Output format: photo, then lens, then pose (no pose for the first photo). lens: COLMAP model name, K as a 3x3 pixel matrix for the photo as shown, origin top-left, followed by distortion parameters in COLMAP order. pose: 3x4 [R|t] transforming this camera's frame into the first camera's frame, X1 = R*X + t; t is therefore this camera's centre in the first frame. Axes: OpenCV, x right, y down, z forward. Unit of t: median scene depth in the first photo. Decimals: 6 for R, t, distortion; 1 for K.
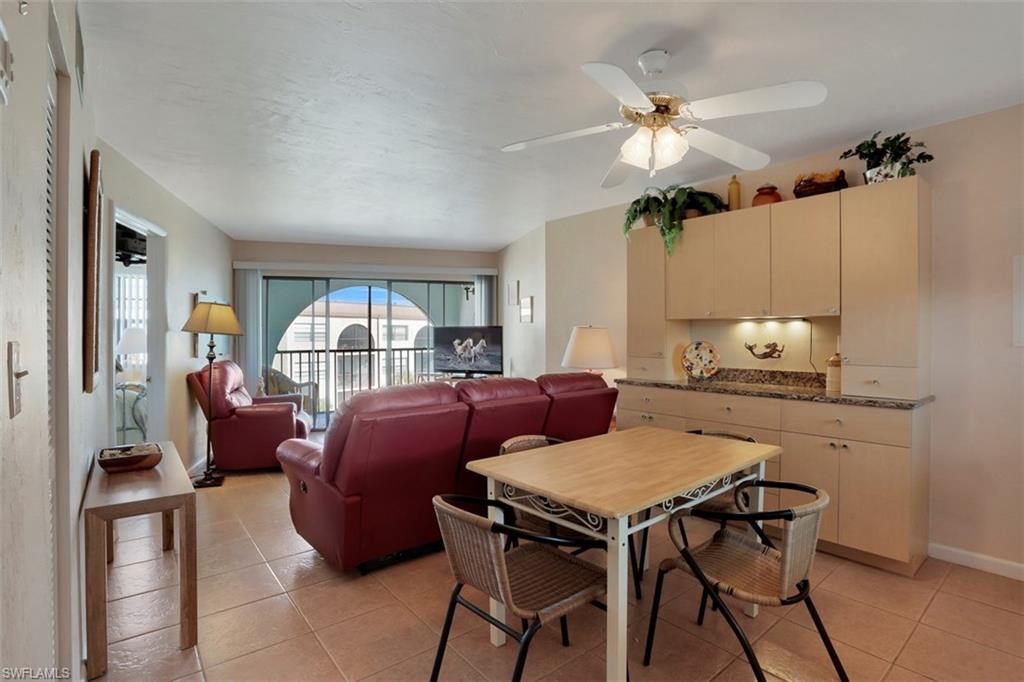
lens RADIAL K [[497.0, 0, 511.6], [0, 497.0, 338.5], [0, 0, 1]] dist [-0.078081, 0.029669]
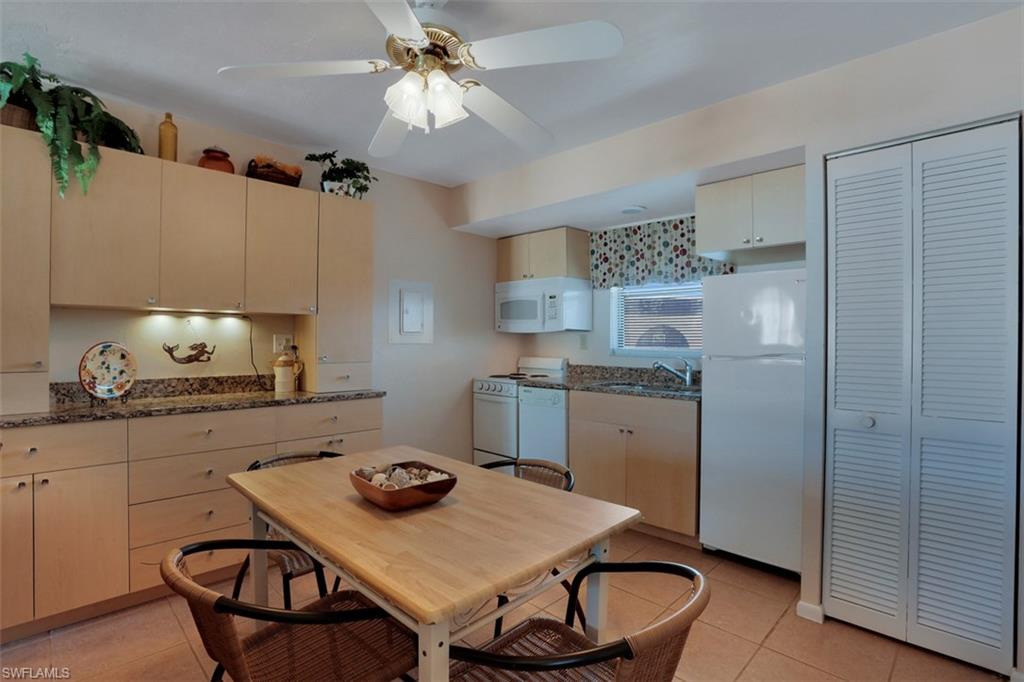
lens RADIAL K [[497.0, 0, 511.6], [0, 497.0, 338.5], [0, 0, 1]] dist [-0.078081, 0.029669]
pose [[-0.106470, -0.000509, 0.994316, -0.258557], [0.000591, 1.000000, 0.000575, 0.001355], [-0.994316, 0.000648, -0.106470, 0.477692]]
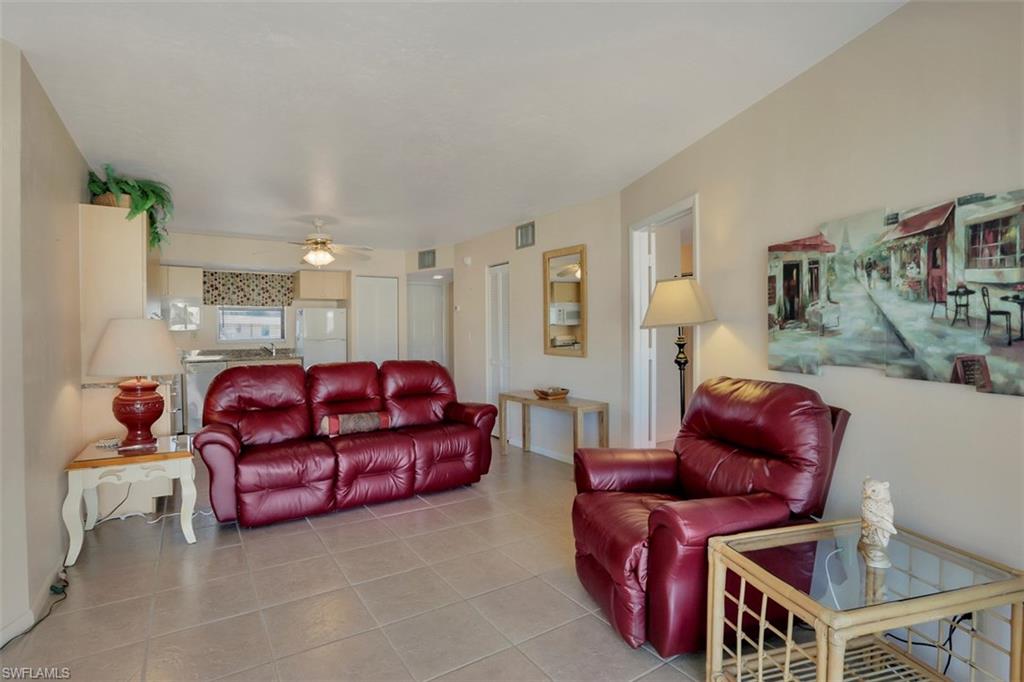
lens RADIAL K [[497.0, 0, 511.6], [0, 497.0, 338.5], [0, 0, 1]] dist [-0.078081, 0.029669]
pose [[-0.995727, 0.003993, 0.092265, -0.460932], [0.005646, 0.999828, 0.017660, -0.005500], [-0.092178, 0.018105, -0.995578, 1.713681]]
